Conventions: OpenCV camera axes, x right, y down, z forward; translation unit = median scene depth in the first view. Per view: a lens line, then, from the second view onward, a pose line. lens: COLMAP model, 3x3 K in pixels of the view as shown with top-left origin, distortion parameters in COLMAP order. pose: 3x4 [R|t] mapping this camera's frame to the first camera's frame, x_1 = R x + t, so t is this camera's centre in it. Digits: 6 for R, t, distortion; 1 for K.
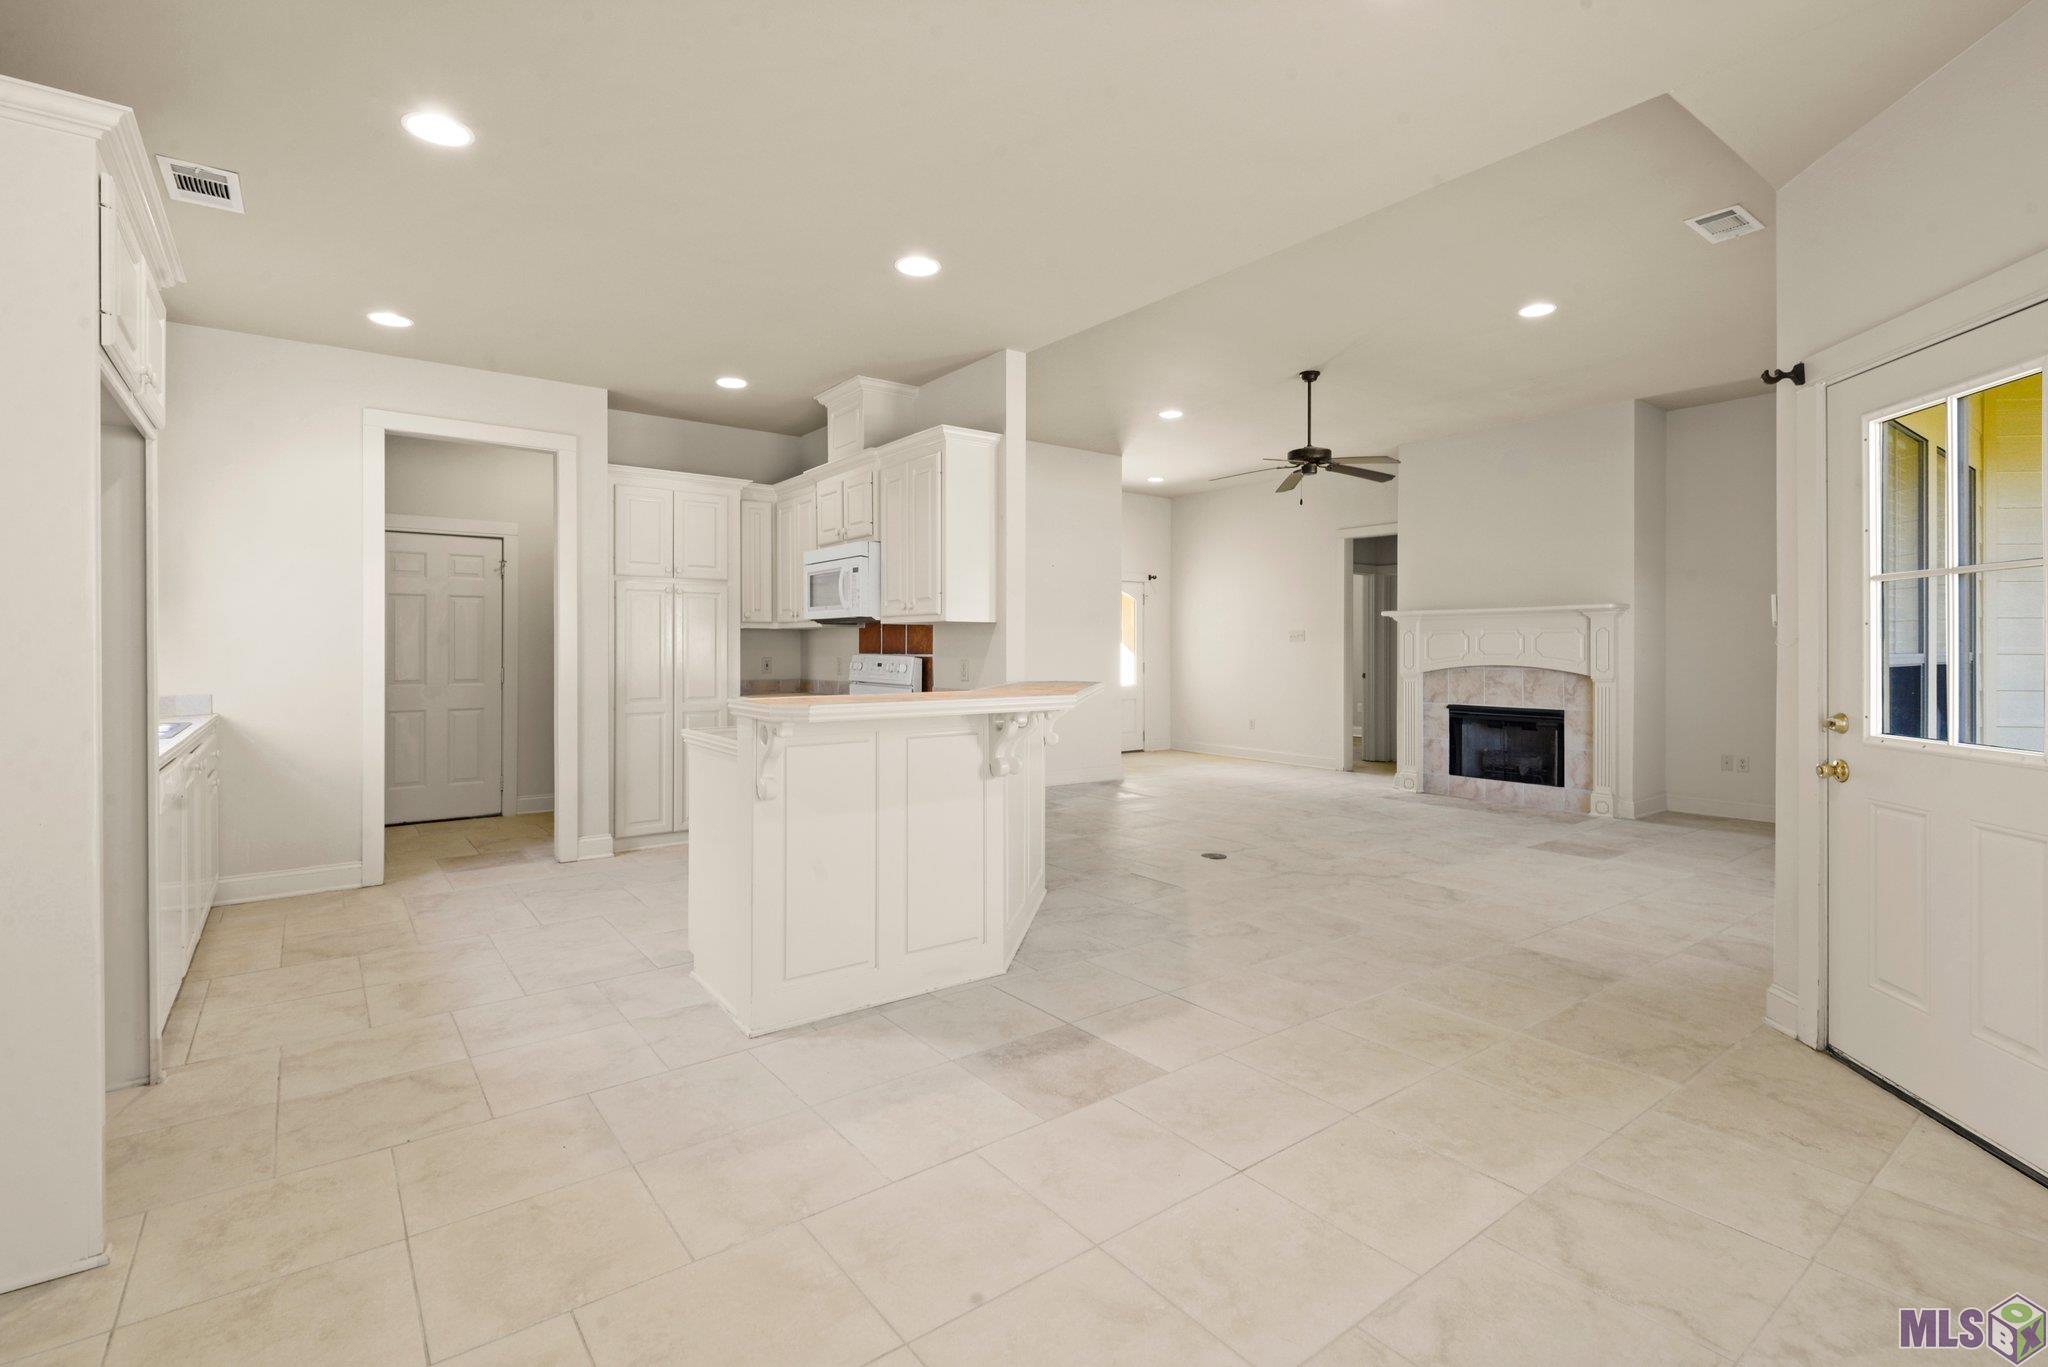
lens RADIAL K [[941.3, 0, 1021.7], [0, 941.3, 652.9], [0, 0, 1]] dist [0.026241, -0.000549]
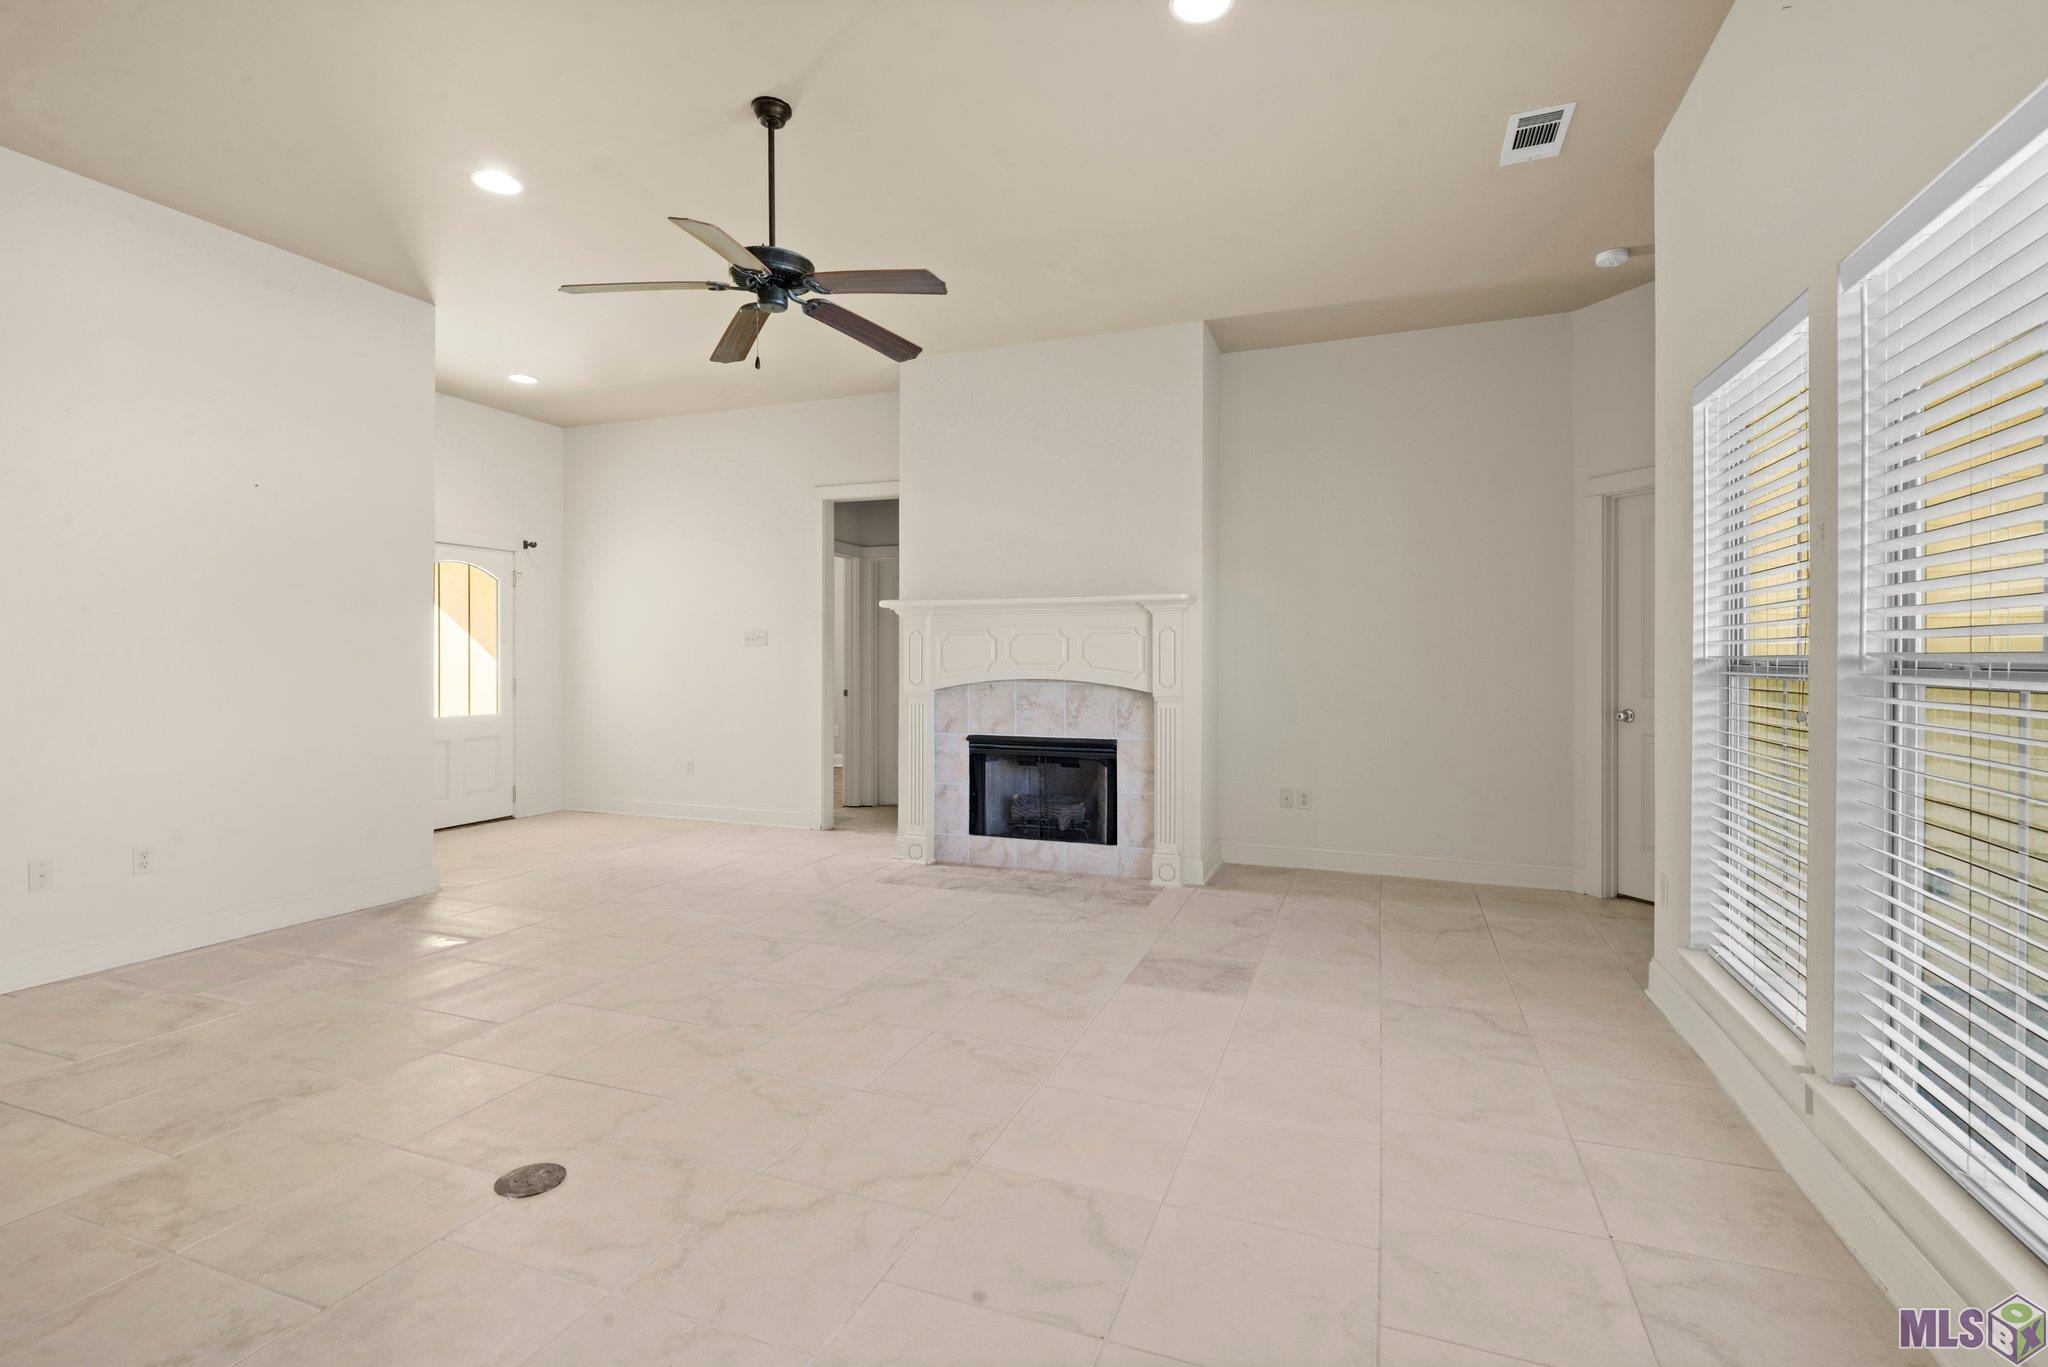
lens RADIAL K [[941.3, 0, 1021.7], [0, 941.3, 652.9], [0, 0, 1]] dist [0.026241, -0.000549]
pose [[0.850717, 0.001952, 0.525620, 0.118596], [0.002987, 0.999959, -0.008548, -0.000375], [-0.525616, 0.008842, 0.850676, 0.389887]]
